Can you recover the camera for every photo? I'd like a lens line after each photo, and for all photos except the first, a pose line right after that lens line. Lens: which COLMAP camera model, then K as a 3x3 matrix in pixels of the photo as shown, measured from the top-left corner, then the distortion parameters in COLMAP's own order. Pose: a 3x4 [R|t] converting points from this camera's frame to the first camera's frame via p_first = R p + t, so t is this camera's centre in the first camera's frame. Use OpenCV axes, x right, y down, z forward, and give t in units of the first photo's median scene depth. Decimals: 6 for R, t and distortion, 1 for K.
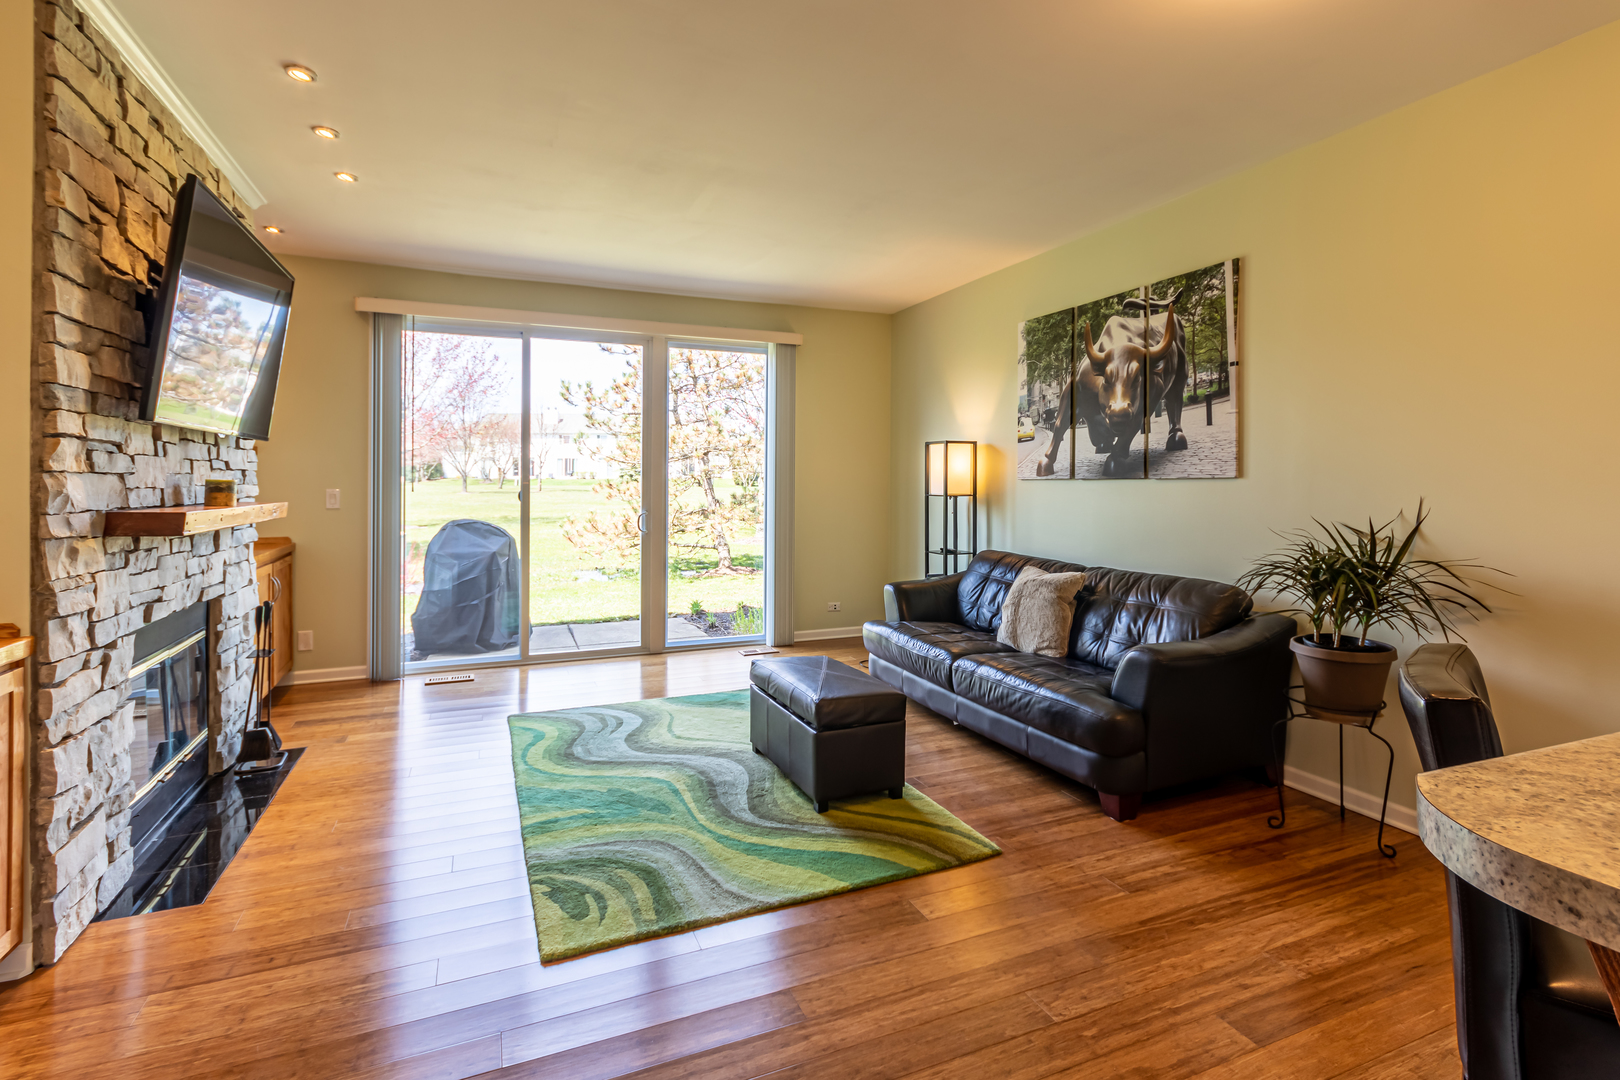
lens RADIAL K [[799.2, 0, 828.5], [0, 799.2, 483.2], [0, 0, 1]] dist [0.000433, 0.001282]
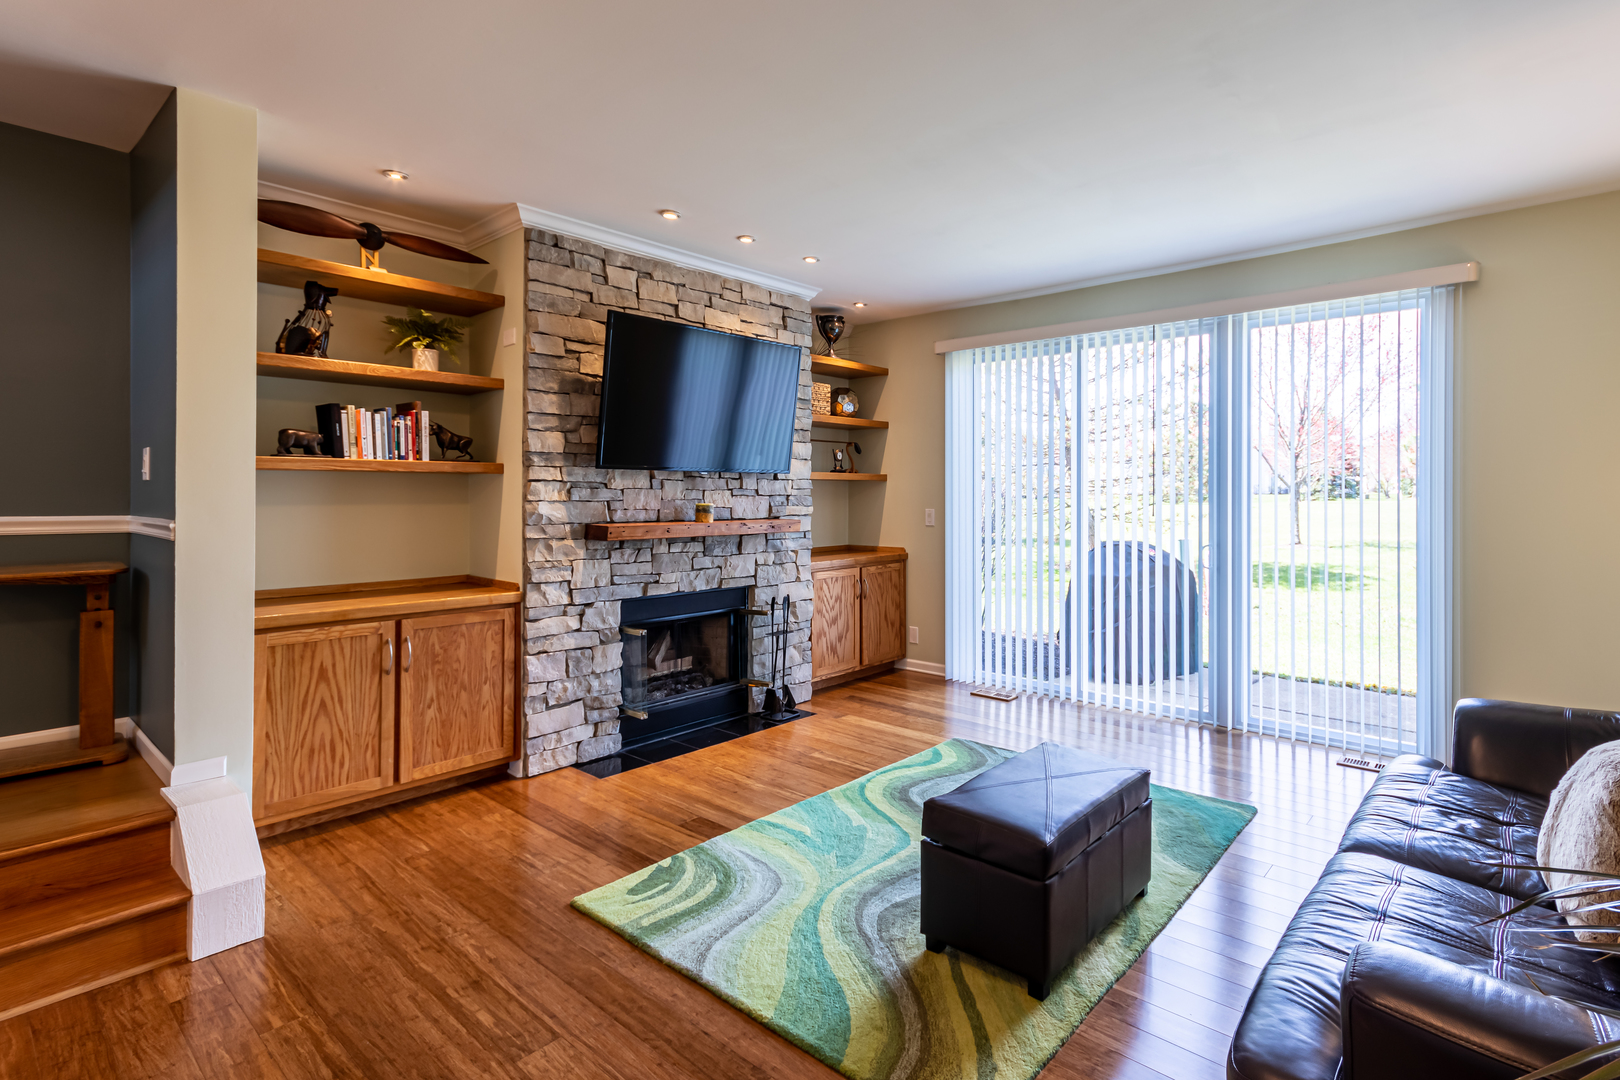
lens RADIAL K [[799.2, 0, 766.6], [0, 799.2, 488.0], [0, 0, 1]] dist [0.000433, 0.001282]
pose [[0.393015, -0.012642, -0.919445, 0.702358], [0.000477, 0.999908, -0.013544, -0.015149], [0.919532, 0.004884, 0.392985, 0.625120]]
